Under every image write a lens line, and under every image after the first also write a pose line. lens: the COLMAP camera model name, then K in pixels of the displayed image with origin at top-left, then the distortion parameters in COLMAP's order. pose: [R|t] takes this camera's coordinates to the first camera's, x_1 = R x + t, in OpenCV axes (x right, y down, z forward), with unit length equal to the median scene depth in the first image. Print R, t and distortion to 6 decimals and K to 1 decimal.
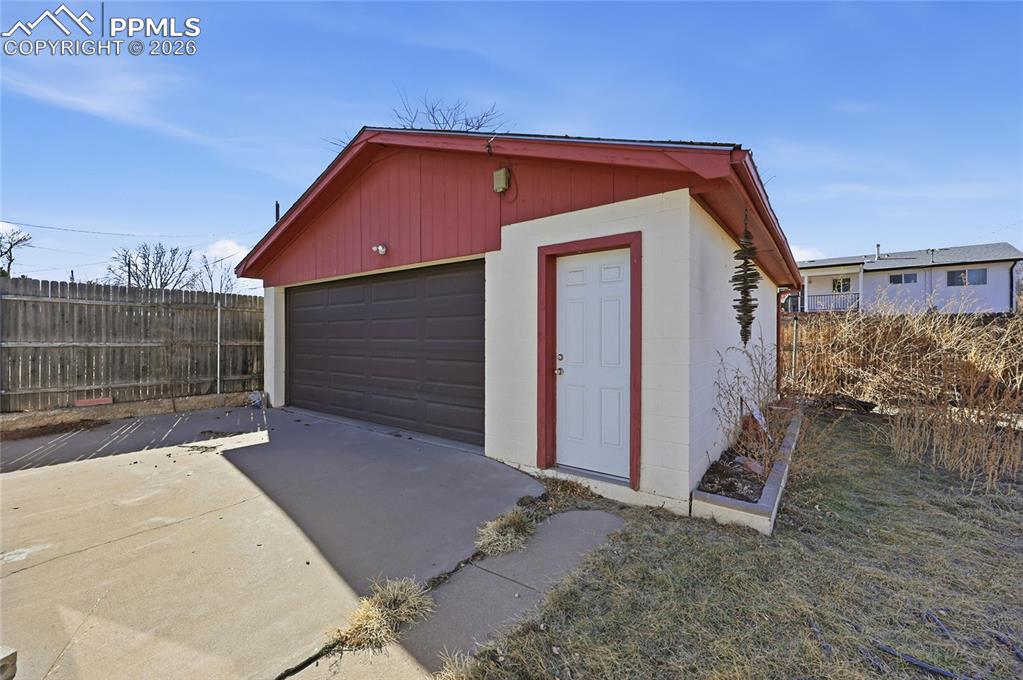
lens RADIAL K [[418.2, 0, 512.5], [0, 418.2, 331.4], [0, 0, 1]] dist [-0.000183, -0.000067]
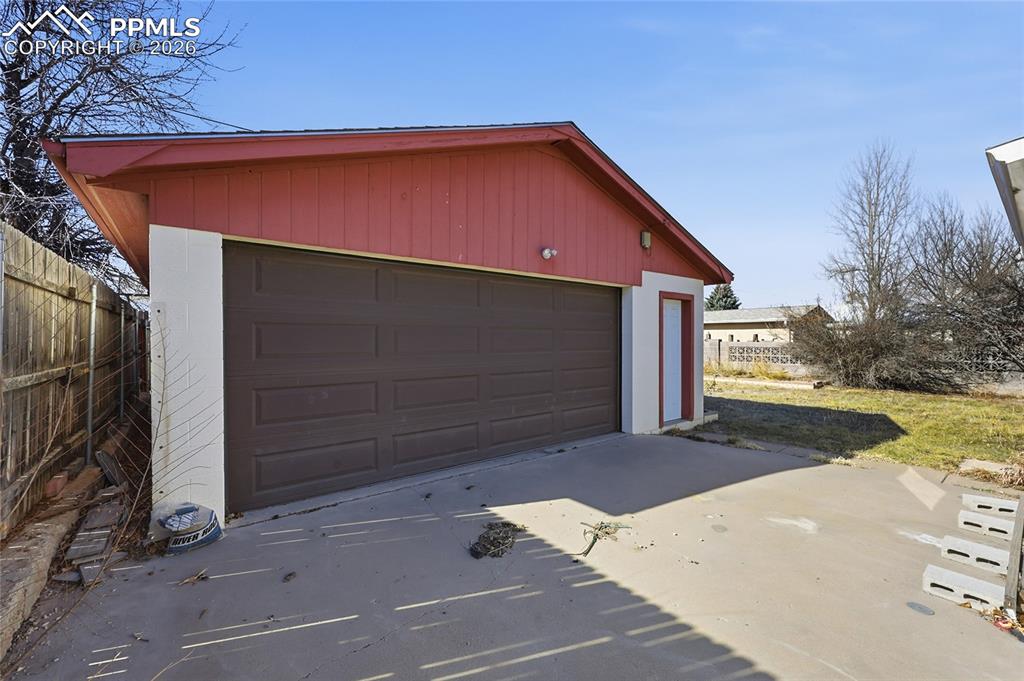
lens RADIAL K [[418.6, 0, 513.0], [0, 418.6, 331.9], [0, 0, 1]] dist [-0.000183, -0.000067]
pose [[0.255634, 0.014593, 0.966663, -1.504431], [-0.009140, 0.999878, -0.012677, -0.016087], [-0.966730, -0.005595, 0.255736, 1.044396]]
